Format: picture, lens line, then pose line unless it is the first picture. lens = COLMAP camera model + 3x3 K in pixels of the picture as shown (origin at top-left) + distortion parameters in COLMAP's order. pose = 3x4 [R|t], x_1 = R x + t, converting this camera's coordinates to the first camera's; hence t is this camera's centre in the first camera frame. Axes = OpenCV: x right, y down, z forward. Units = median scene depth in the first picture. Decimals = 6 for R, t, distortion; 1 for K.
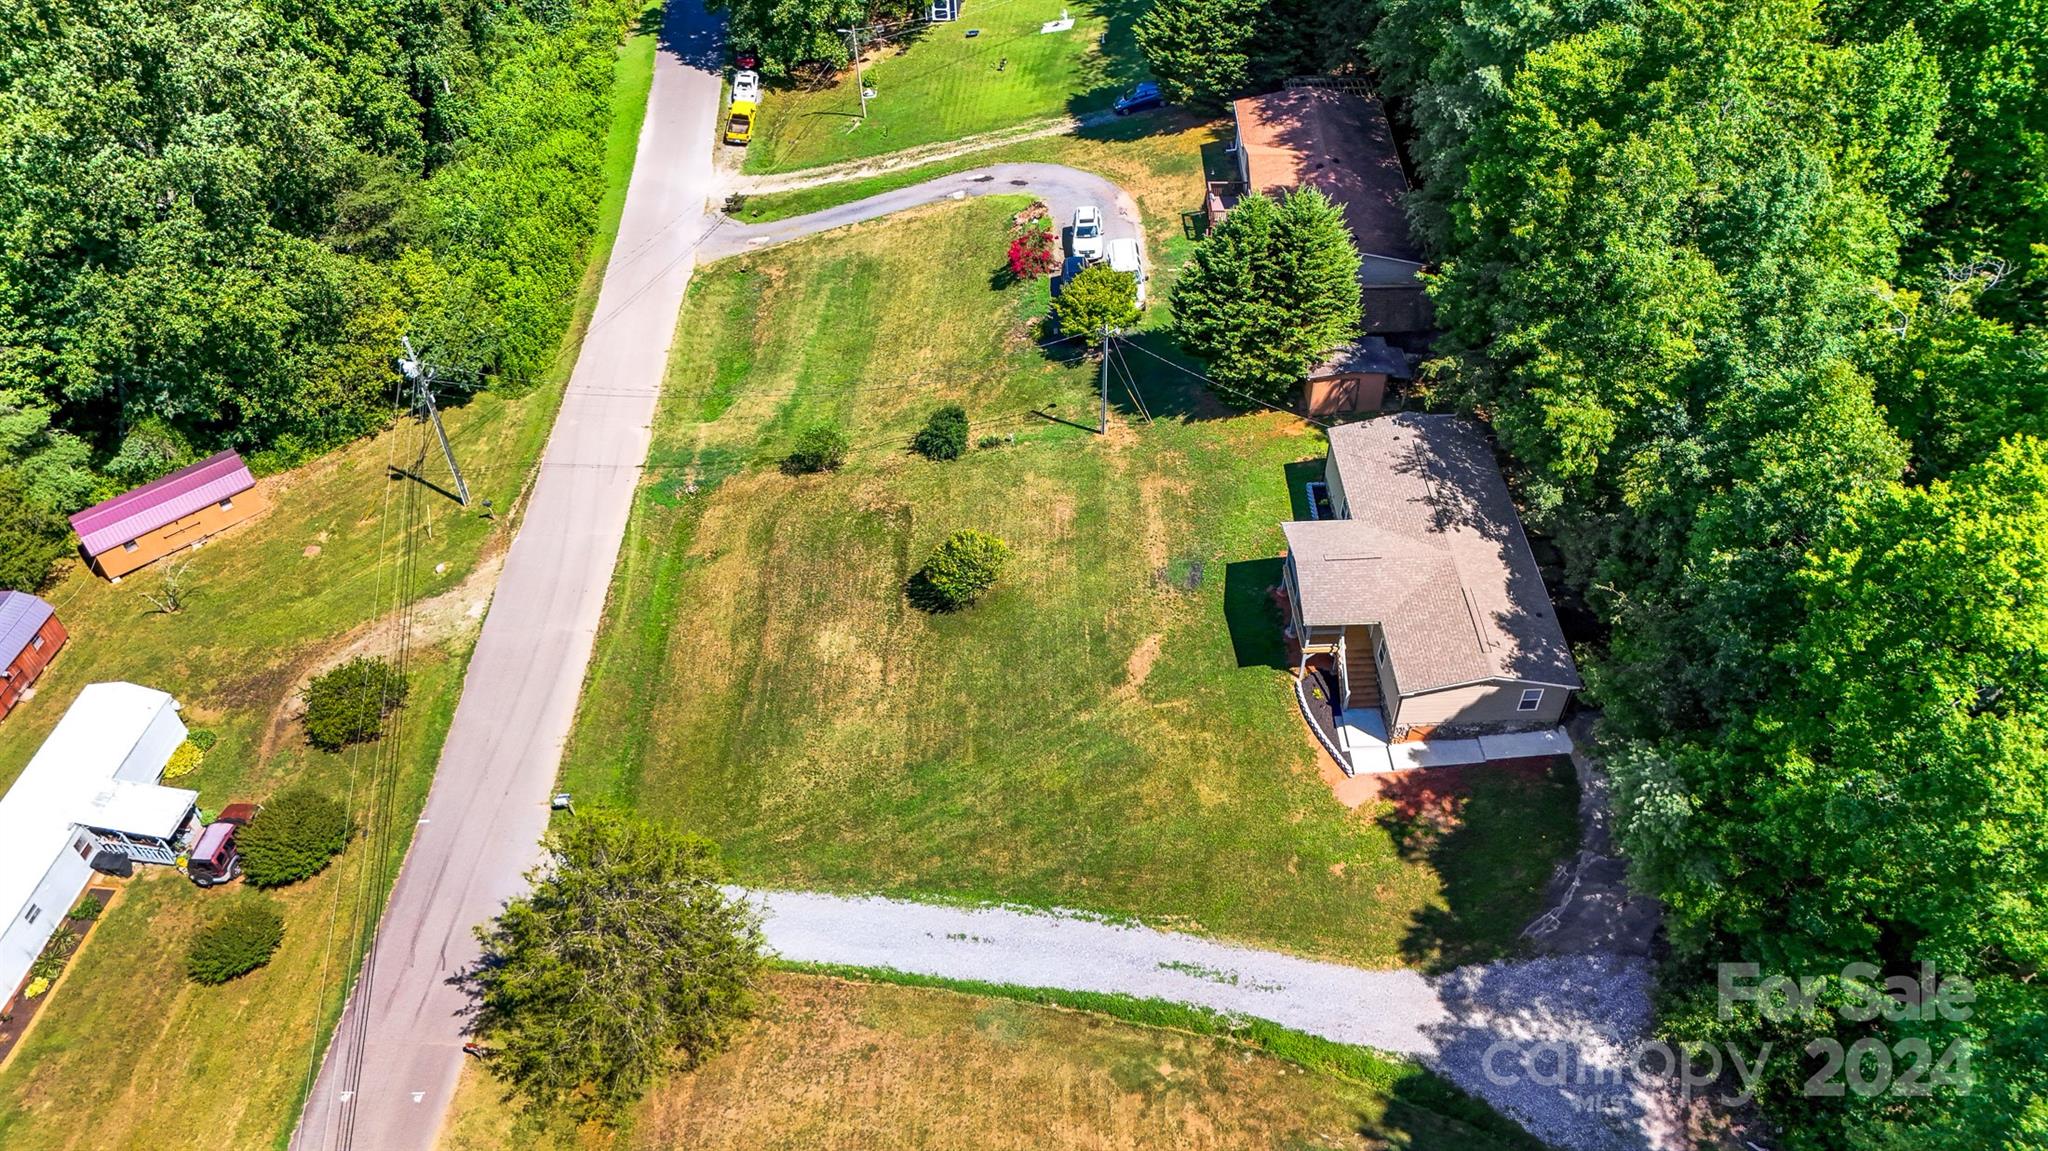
lens RADIAL K [[1517.6, 0, 1024.0], [0, 1517.6, 575.5], [0, 0, 1]] dist [0.092896, -0.161908]
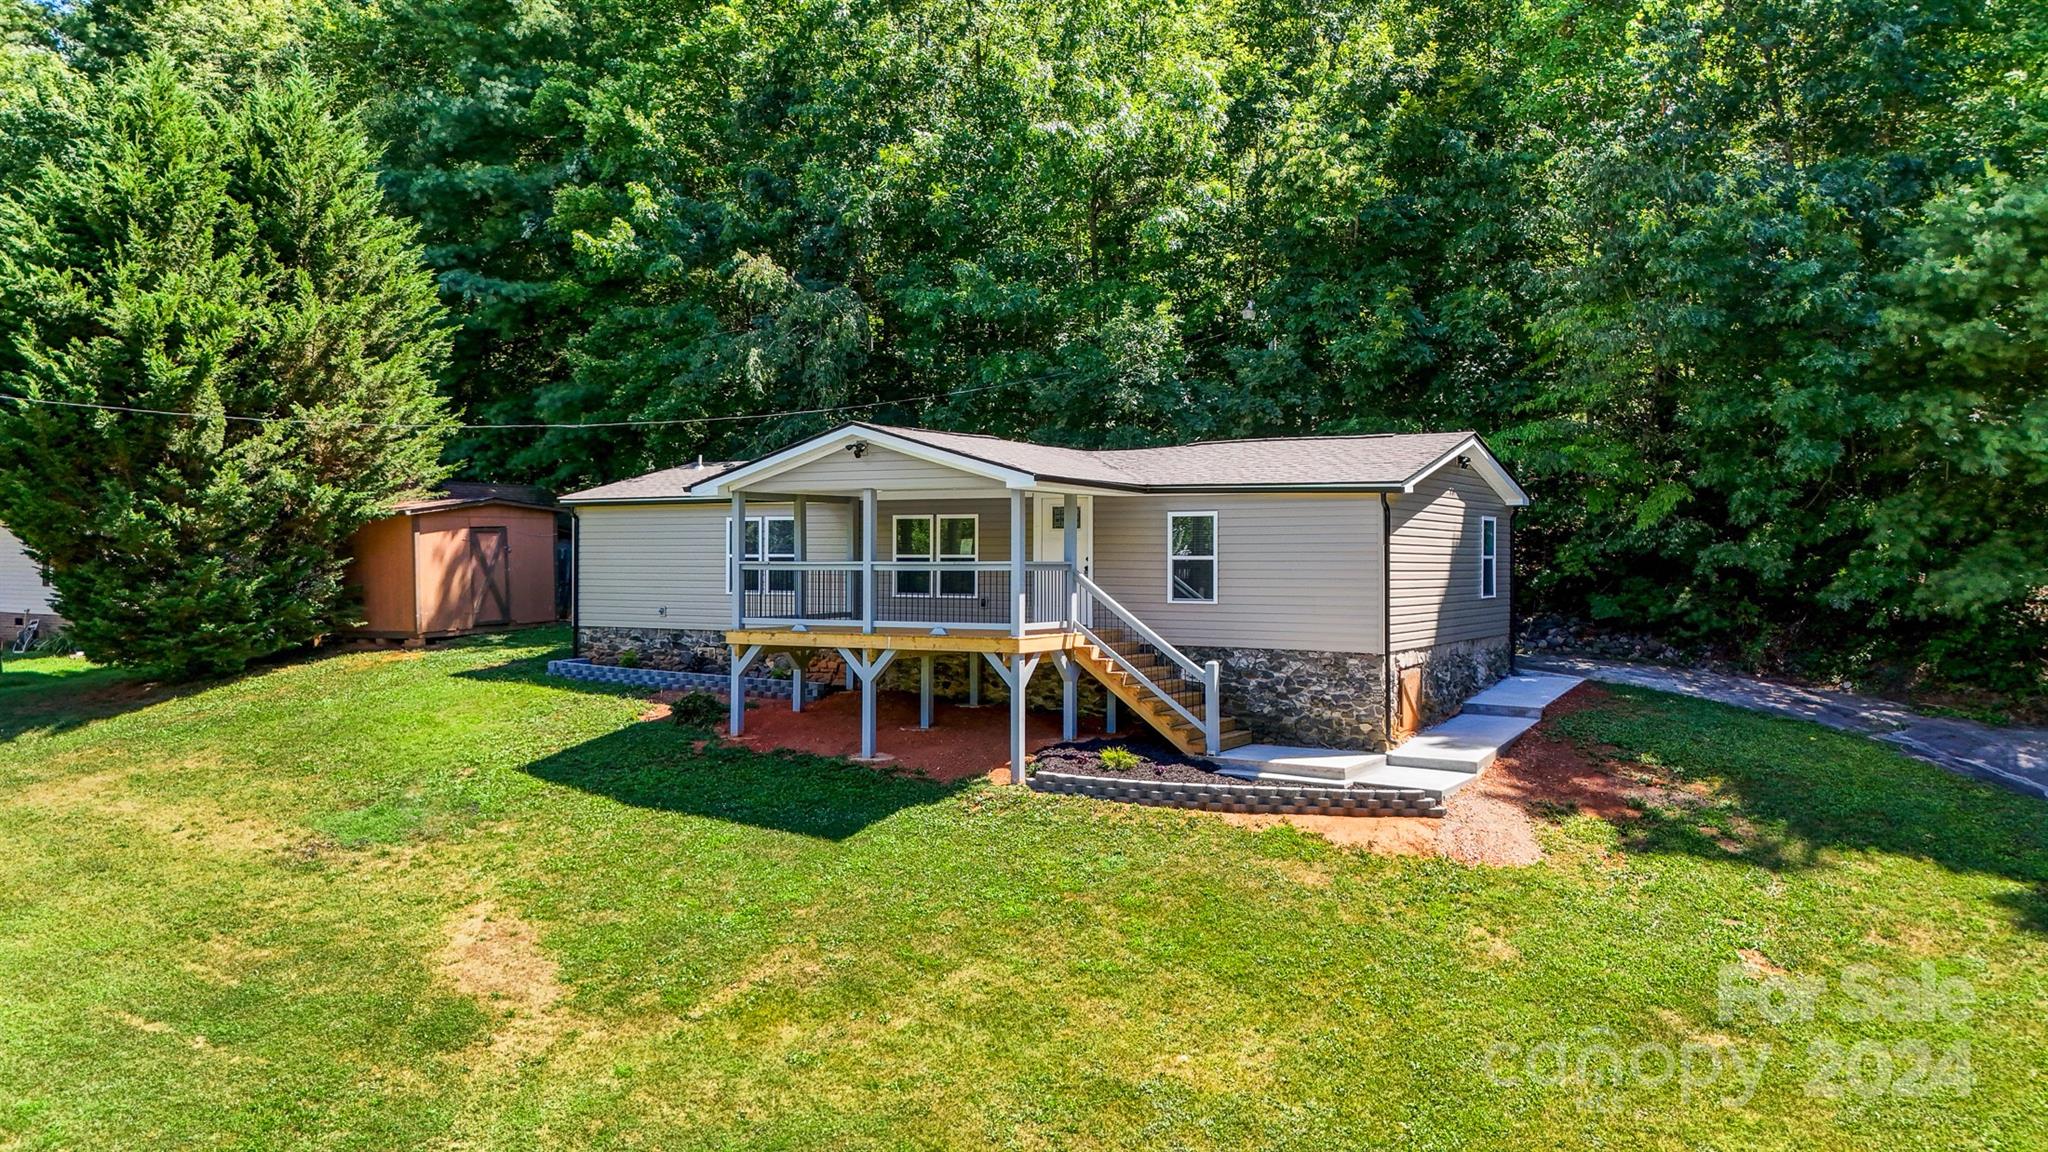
lens RADIAL K [[1517.6, 0, 1024.0], [0, 1517.6, 576.0], [0, 0, 1]] dist [0.092896, -0.161908]
pose [[0.544073, -0.003054, 0.839032, -0.072041], [0.597102, 0.703938, -0.384630, 0.154270], [-0.589452, 0.710255, 0.384817, 0.842230]]
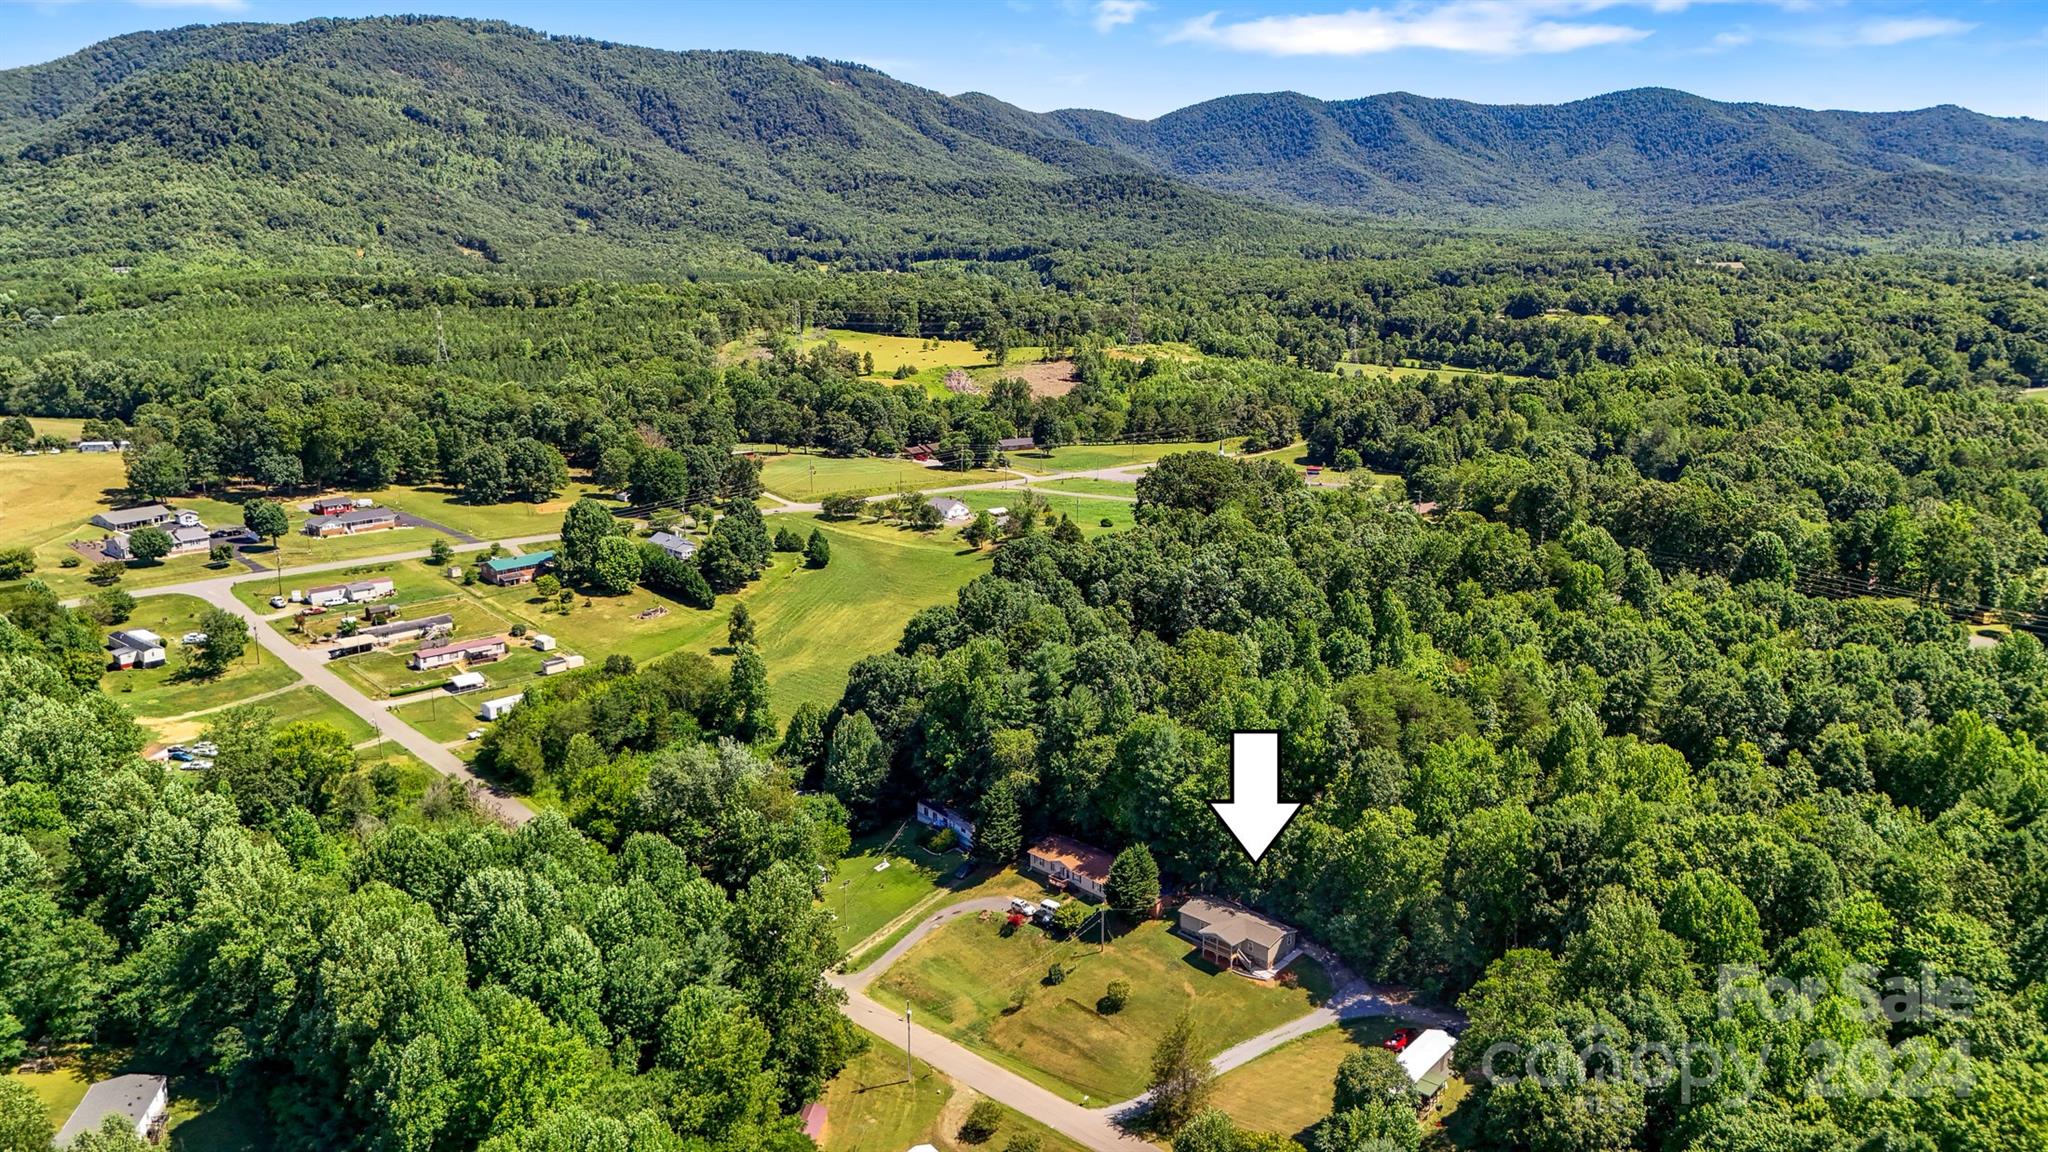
lens RADIAL K [[1517.6, 0, 1024.0], [0, 1517.6, 576.0], [0, 0, 1]] dist [0.092896, -0.161908]
pose [[0.735908, -0.164190, 0.656872, -2.120413], [0.489745, 0.798985, -0.348960, 0.313013], [-0.467534, 0.578502, 0.668391, -1.441472]]
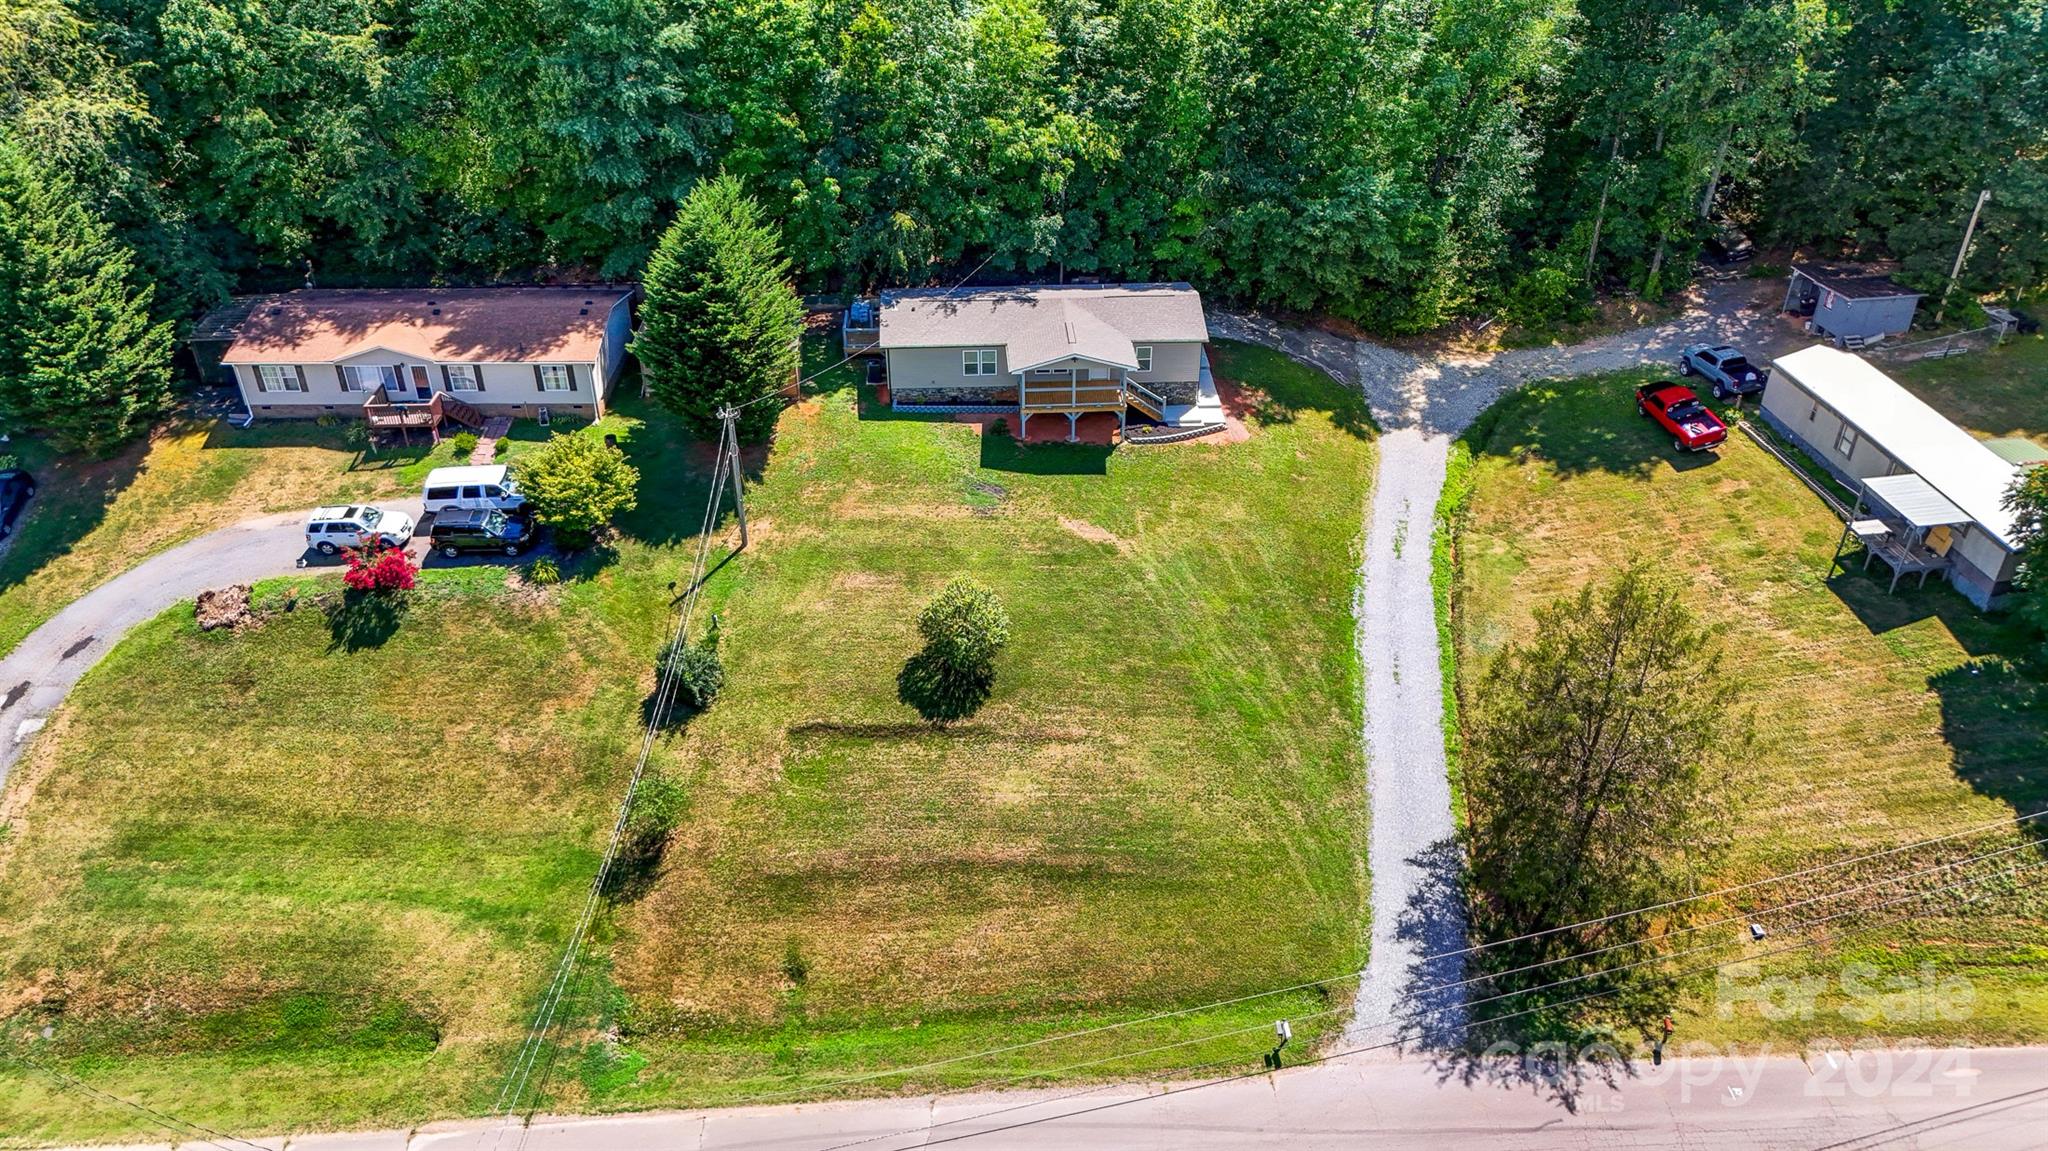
lens RADIAL K [[1517.6, 0, 1024.0], [0, 1517.6, 575.5], [0, 0, 1]] dist [0.092896, -0.161908]
pose [[-0.018007, -0.543066, 0.839497, -0.806602], [0.713936, 0.580837, 0.391055, -0.363098], [-0.699979, 0.606389, 0.377255, 0.679336]]
